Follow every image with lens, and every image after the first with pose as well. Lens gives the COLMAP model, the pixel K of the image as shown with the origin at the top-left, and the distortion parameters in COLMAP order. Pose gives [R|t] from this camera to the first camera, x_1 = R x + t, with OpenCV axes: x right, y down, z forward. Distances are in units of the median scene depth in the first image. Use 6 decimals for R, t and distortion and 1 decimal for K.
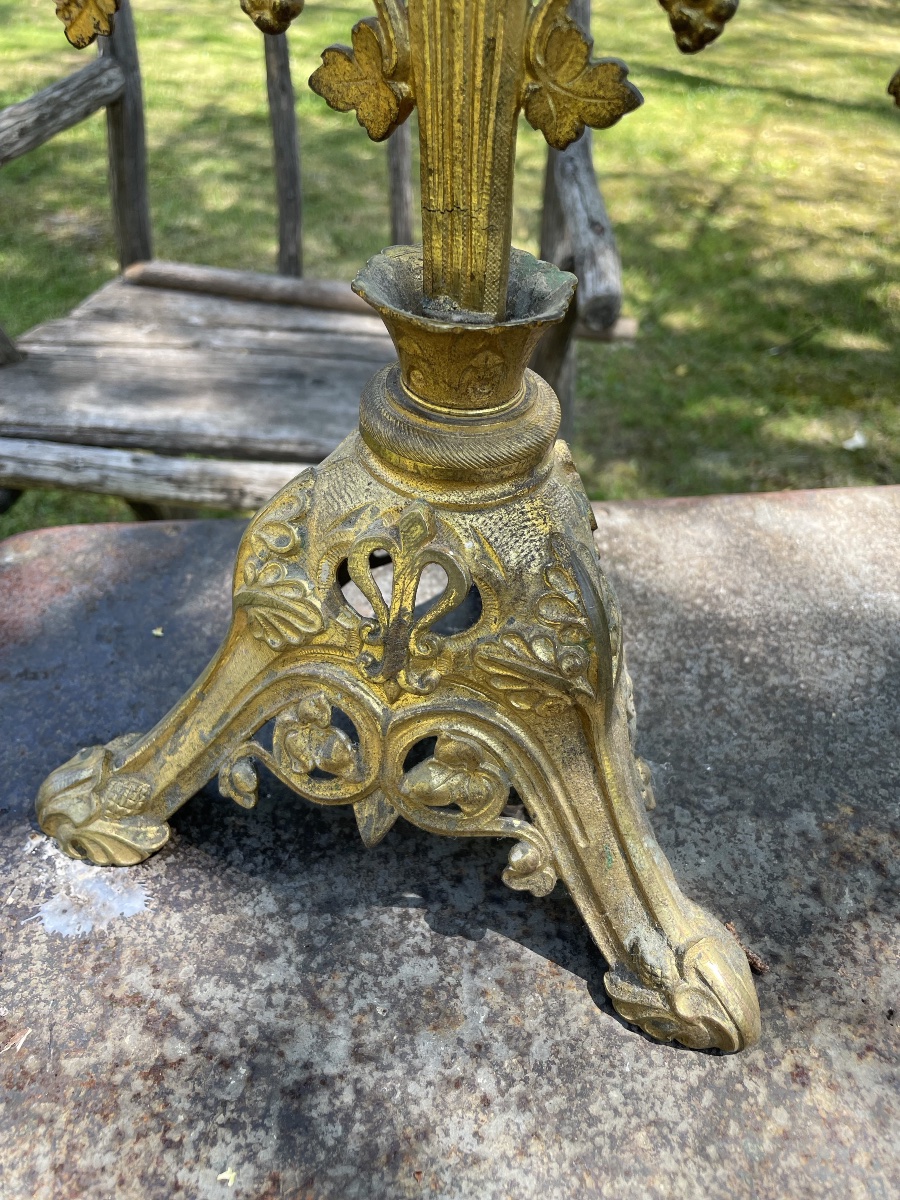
lens RADIAL K [[925.8, 0, 462.6], [0, 925.8, 589.1], [0, 0, 1]] dist [0.076979, -0.124392]
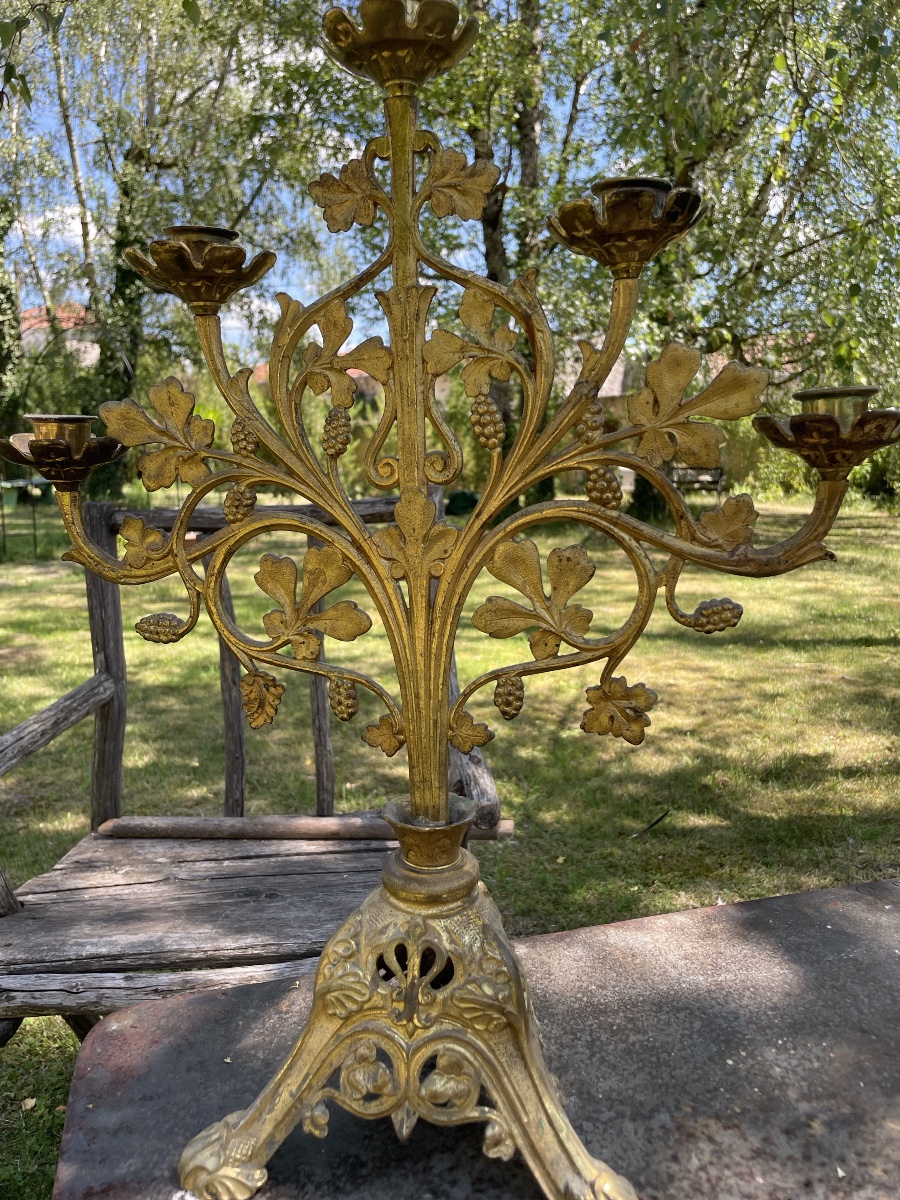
lens RADIAL K [[909.2, 0, 456.6], [0, 909.2, 588.4], [0, 0, 1]] dist [0.082346, -0.112441]
pose [[0.988325, -0.070710, 0.134956, -0.149711], [0.130229, 0.851812, -0.507402, 0.267197], [-0.079079, 0.519053, 0.851076, -0.900126]]
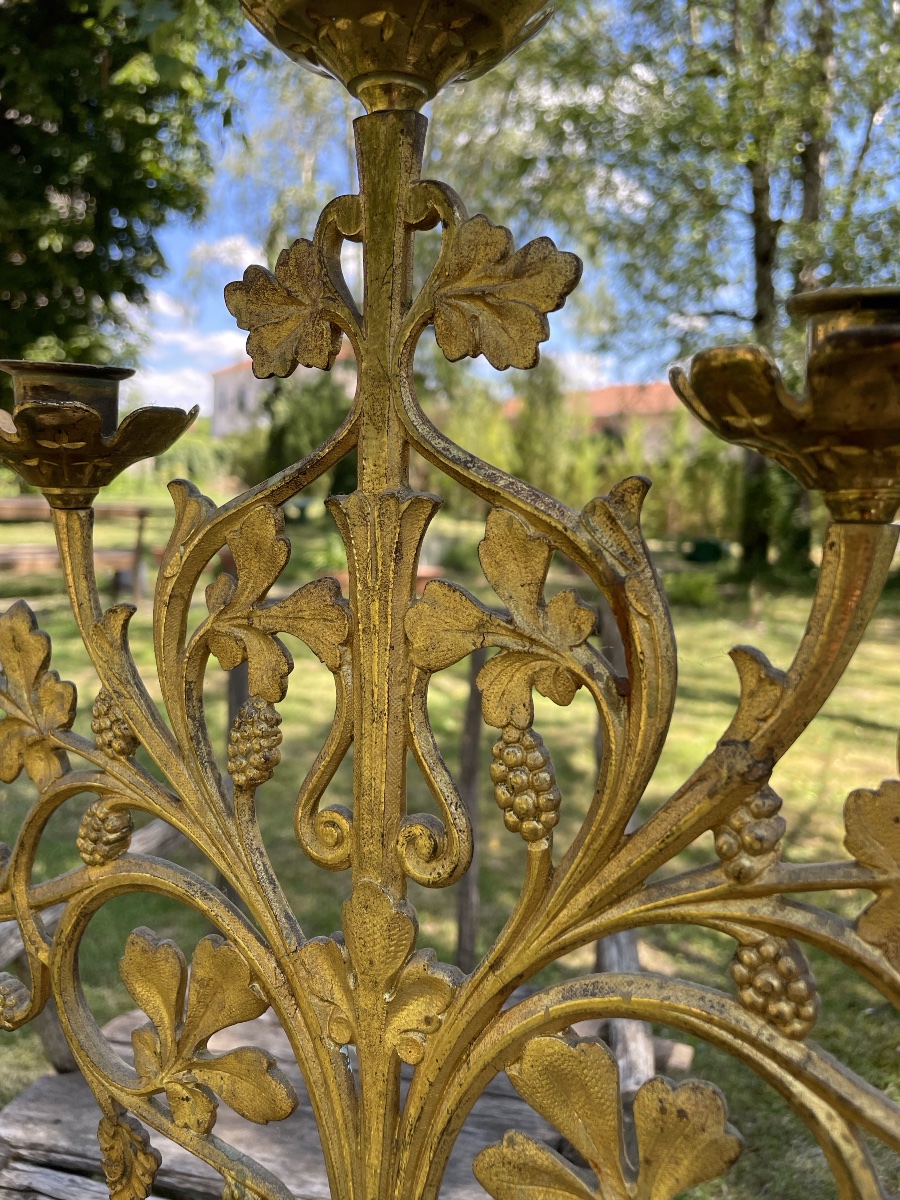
lens RADIAL K [[925.8, 0, 462.6], [0, 925.8, 589.1], [0, 0, 1]] dist [0.076979, -0.124392]
pose [[0.993814, 0.017255, -0.109709, 0.163294], [-0.074884, 0.833619, -0.547240, -0.478893], [0.082013, 0.552071, 0.829754, -0.429617]]
